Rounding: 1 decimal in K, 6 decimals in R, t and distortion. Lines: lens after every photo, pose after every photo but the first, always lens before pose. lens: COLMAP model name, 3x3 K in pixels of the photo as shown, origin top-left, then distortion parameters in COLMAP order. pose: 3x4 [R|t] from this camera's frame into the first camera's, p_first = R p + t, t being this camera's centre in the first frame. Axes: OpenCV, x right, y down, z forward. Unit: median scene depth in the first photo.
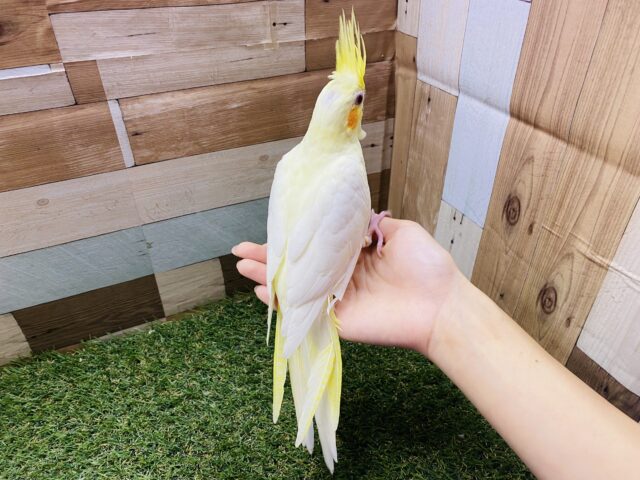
lens RADIAL K [[502.9, 0, 324.2], [0, 502.9, 237.6], [0, 0, 1]] dist [-0.022574, 0.004481]
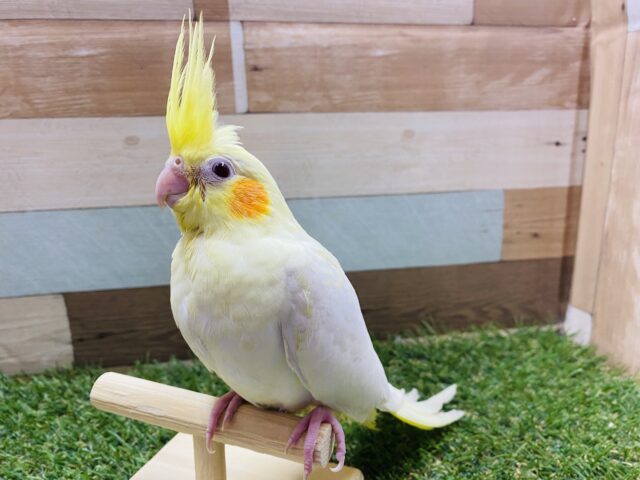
lens RADIAL K [[502.9, 0, 316.6], [0, 502.9, 256.5], [0, 0, 1]] dist [-0.022574, 0.004481]
pose [[0.963211, 0.047705, -0.264479, -0.049735], [-0.142781, 0.924579, -0.353225, 0.330631], [0.227681, 0.377993, 0.897376, 0.391696]]
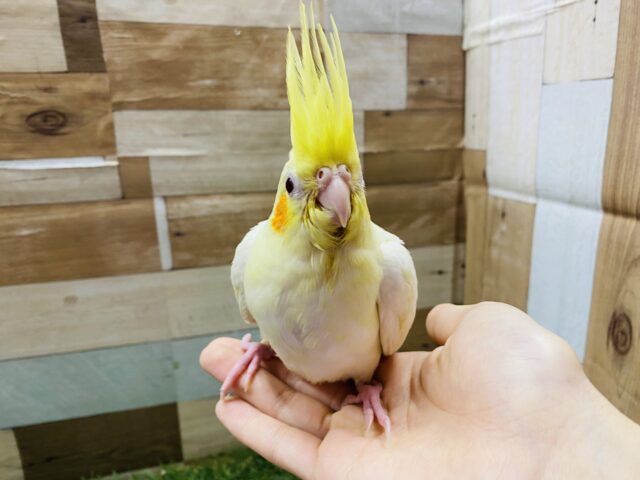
lens RADIAL K [[502.9, 0, 318.1], [0, 502.9, 228.4], [0, 0, 1]] dist [-0.022574, 0.004481]
pose [[0.982312, 0.024585, -0.185632, 0.057439], [-0.091728, 0.927431, -0.362570, 0.097725], [0.163247, 0.373185, 0.913282, 0.164035]]
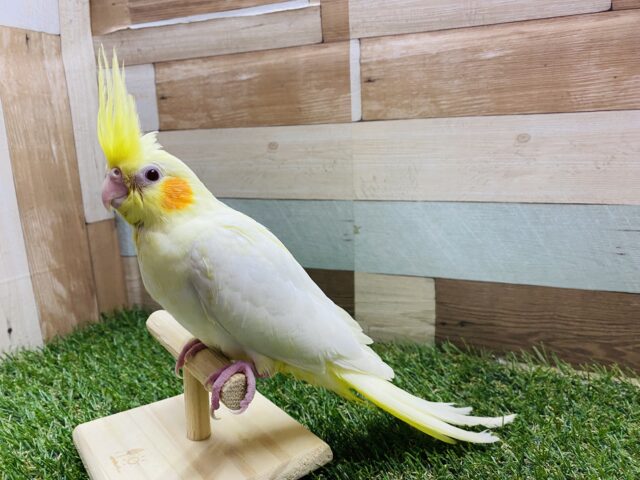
lens RADIAL K [[502.9, 0, 320.3], [0, 502.9, 249.9], [0, 0, 1]] dist [-0.022574, 0.004481]
pose [[0.647941, 0.144880, -0.747785, 0.264262], [-0.424715, 0.883678, -0.196799, 0.258002], [0.632289, 0.445110, 0.634104, 0.492732]]
